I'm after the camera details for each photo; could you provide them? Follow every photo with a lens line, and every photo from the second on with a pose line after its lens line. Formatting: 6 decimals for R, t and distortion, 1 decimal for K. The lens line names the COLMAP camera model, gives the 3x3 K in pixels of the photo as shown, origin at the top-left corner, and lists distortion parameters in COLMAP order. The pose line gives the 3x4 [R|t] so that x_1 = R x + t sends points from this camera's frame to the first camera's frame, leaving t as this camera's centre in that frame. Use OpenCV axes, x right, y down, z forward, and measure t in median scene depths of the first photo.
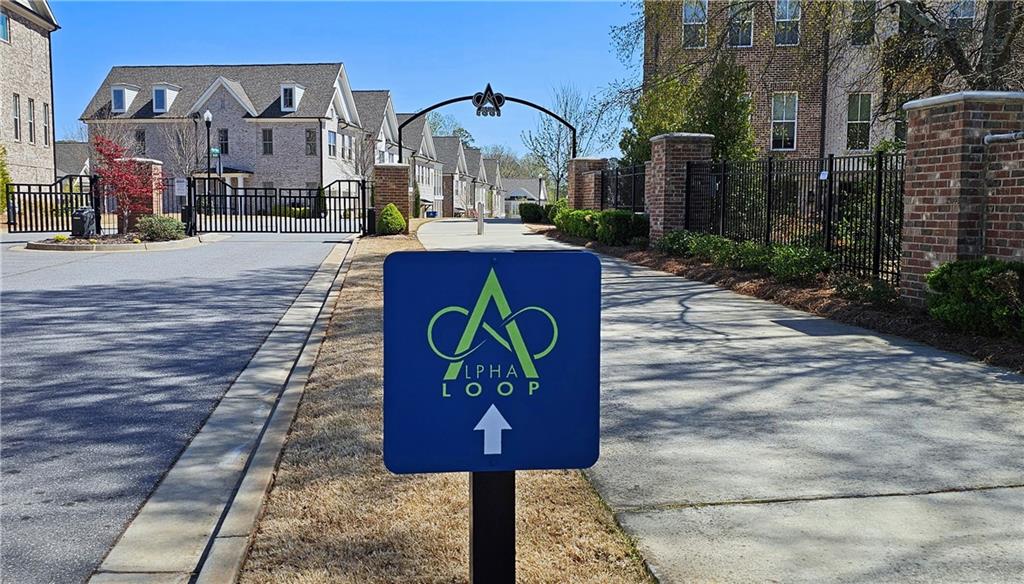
lens RADIAL K [[854.9, 0, 514.3], [0, 854.9, 292.8], [0, 0, 1]] dist [0.036657, -0.008179]
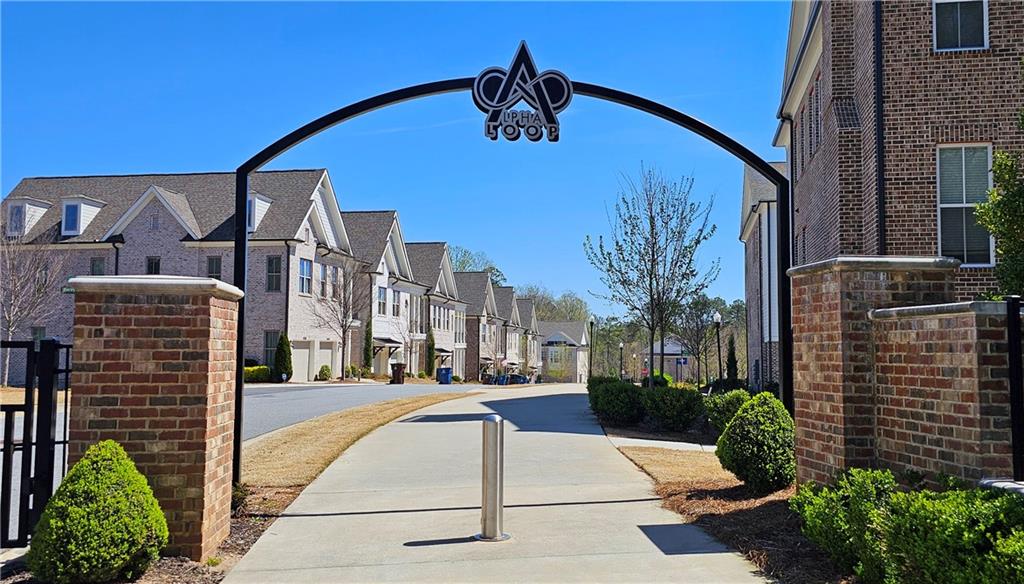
lens RADIAL K [[854.9, 0, 512.0], [0, 854.9, 292.9], [0, 0, 1]] dist [0.036657, -0.008179]
pose [[0.999099, -0.006175, -0.041983, -0.009166], [-0.000816, 0.986374, -0.164516, -0.041940], [0.042427, 0.164402, 0.985481, 0.303347]]
